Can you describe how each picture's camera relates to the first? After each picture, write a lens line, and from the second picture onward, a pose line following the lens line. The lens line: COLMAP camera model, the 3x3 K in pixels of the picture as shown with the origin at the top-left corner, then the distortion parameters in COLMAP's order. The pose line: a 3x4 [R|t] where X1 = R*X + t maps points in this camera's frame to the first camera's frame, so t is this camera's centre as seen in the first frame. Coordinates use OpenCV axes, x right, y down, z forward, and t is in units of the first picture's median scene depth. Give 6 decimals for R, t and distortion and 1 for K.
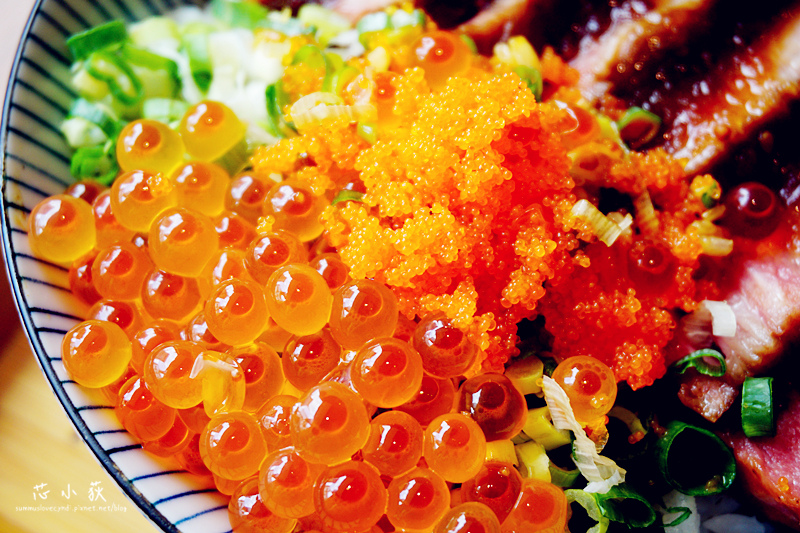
lens RADIAL K [[1440.2, 0, 400.4], [0, 1440.2, 267.4], [0, 0, 1]] dist [0.077384, 0.000000]
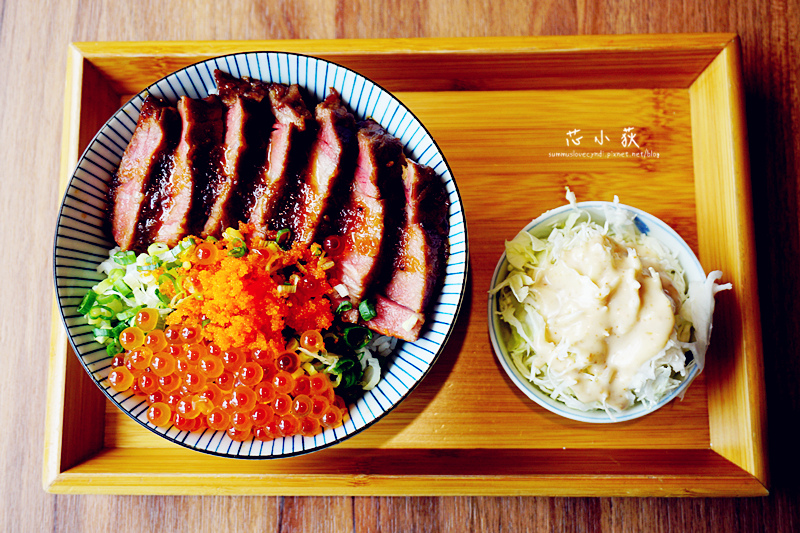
lens RADIAL K [[970.8, 0, 399.2], [0, 970.8, 266.4], [0, 0, 1]] dist [-0.034336, 0.000000]
pose [[0.861888, -0.504116, 0.054927, 0.242739], [0.466947, 0.831216, 0.301728, -0.541011], [-0.197762, -0.234407, 0.951811, -0.855349]]
